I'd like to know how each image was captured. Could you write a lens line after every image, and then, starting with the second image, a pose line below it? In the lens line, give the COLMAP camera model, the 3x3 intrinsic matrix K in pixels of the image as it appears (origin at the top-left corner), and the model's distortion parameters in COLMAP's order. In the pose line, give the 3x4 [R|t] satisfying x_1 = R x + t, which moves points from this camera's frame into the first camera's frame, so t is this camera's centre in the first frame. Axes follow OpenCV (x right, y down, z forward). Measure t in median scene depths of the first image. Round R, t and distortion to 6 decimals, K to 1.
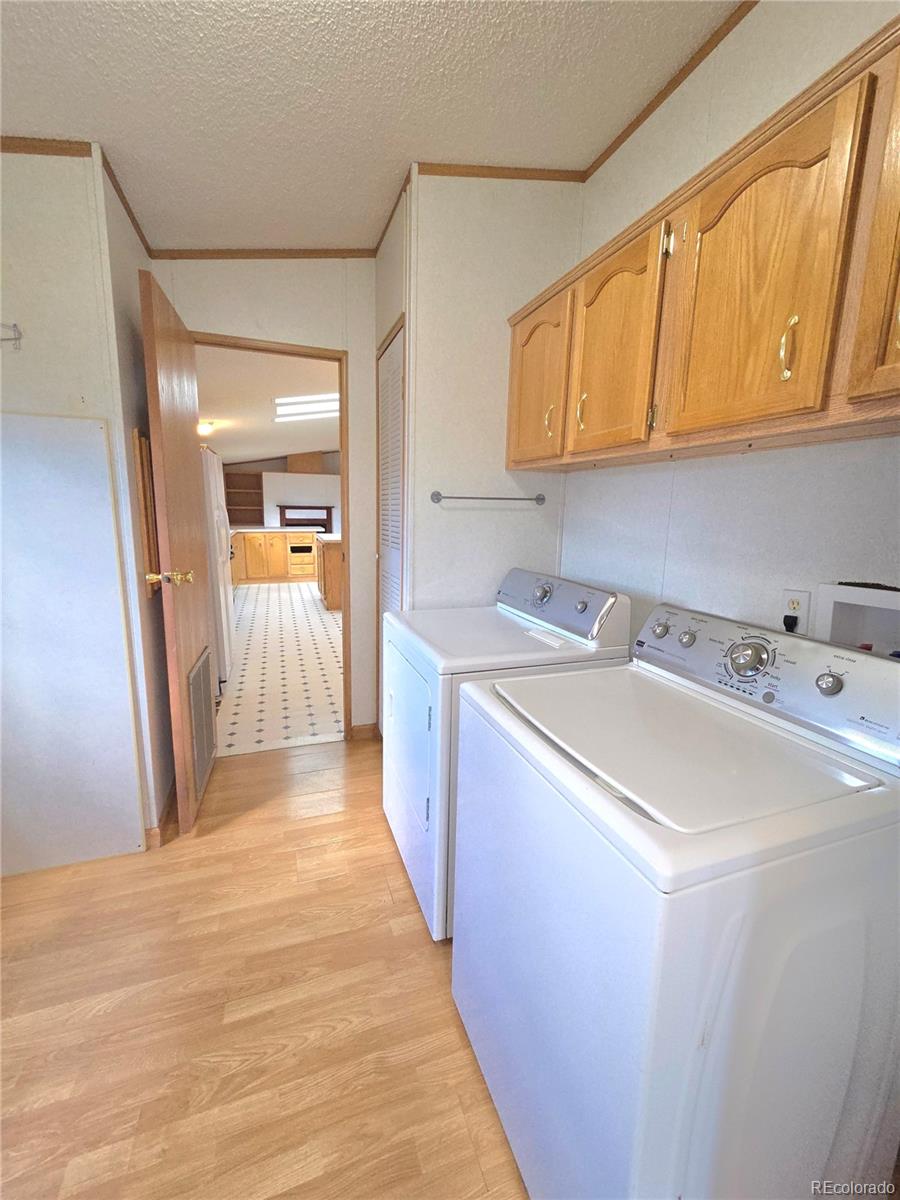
lens RADIAL K [[493.8, 0, 451.4], [0, 493.8, 599.8], [0, 0, 1]] dist [0.001474, 0.000082]
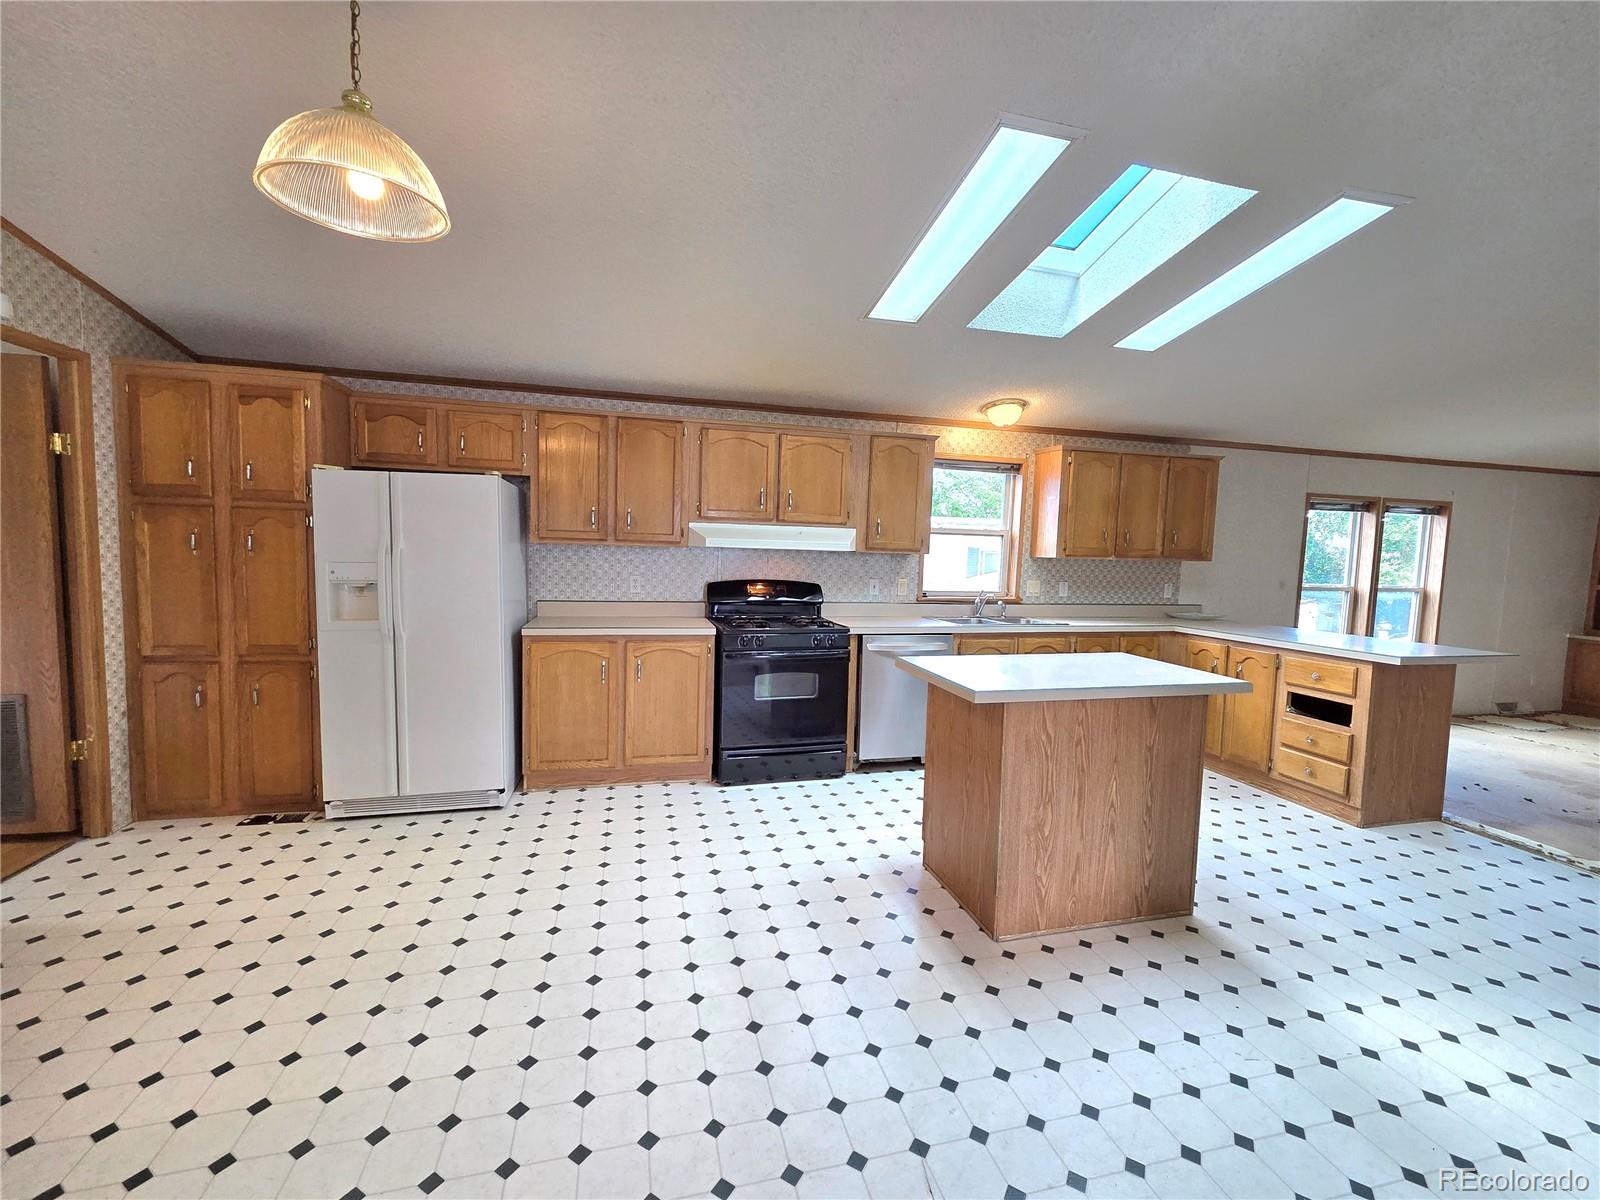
lens RADIAL K [[658.5, 0, 802.8], [0, 658.5, 600.9], [0, 0, 1]] dist [0.001474, 0.000082]
pose [[-0.087205, 0.062802, -0.994209, 0.102766], [-0.216043, 0.973067, 0.080416, -0.088720], [0.972482, 0.221805, -0.071289, 0.458441]]
